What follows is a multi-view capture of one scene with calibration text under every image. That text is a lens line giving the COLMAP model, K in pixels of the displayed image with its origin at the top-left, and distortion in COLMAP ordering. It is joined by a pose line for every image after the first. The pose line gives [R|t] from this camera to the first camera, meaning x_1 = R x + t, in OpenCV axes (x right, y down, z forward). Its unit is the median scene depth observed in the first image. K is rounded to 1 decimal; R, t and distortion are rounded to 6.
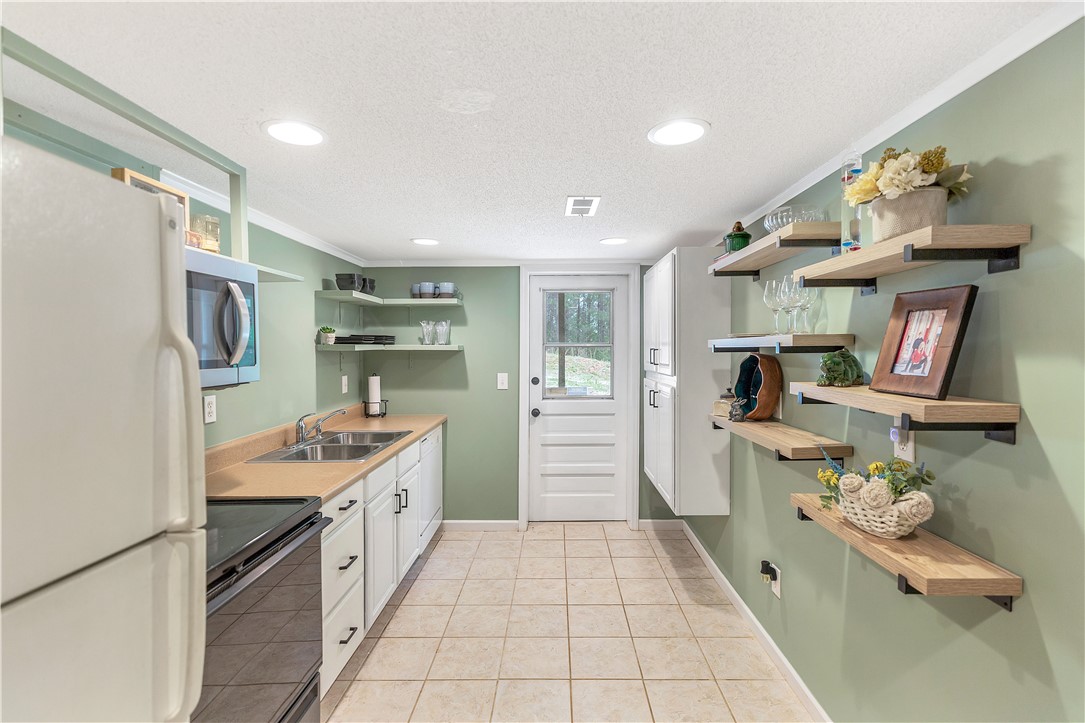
lens RADIAL K [[502.0, 0, 537.8], [0, 502.0, 352.2], [0, 0, 1]] dist [0.009822, -0.001961]
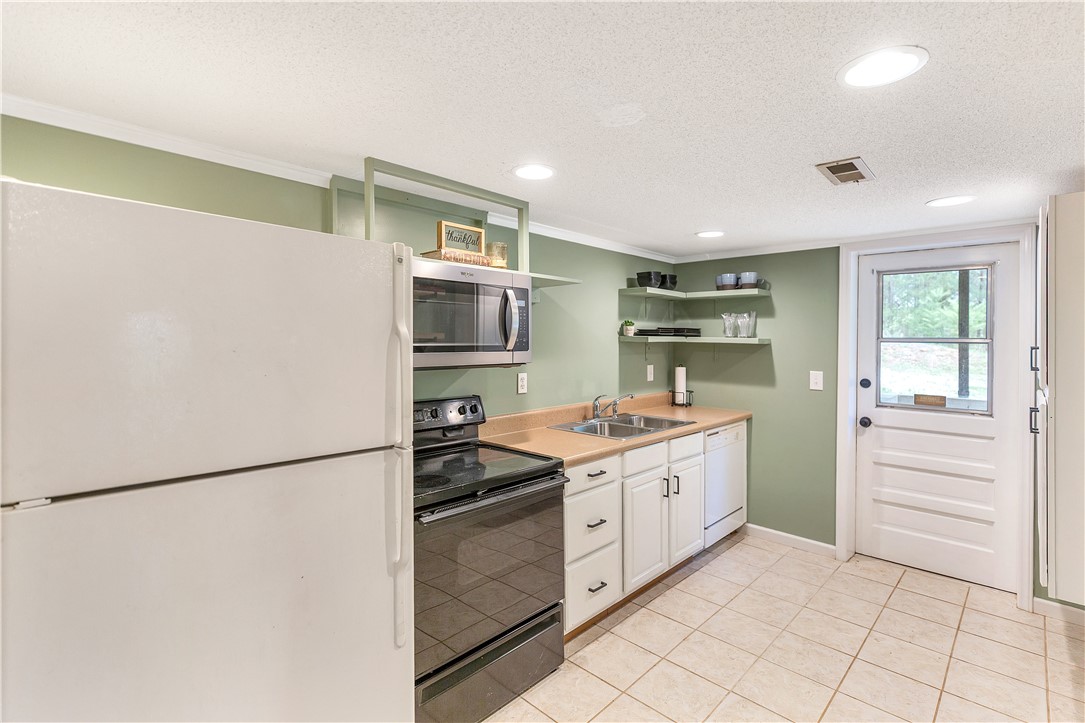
lens RADIAL K [[502.0, 0, 528.1], [0, 502.0, 338.9], [0, 0, 1]] dist [0.009822, -0.001961]
pose [[0.729374, 0.013608, -0.683980, 0.190479], [-0.022083, 0.999749, -0.003659, -0.000065], [0.683758, 0.017774, 0.729492, 0.024962]]
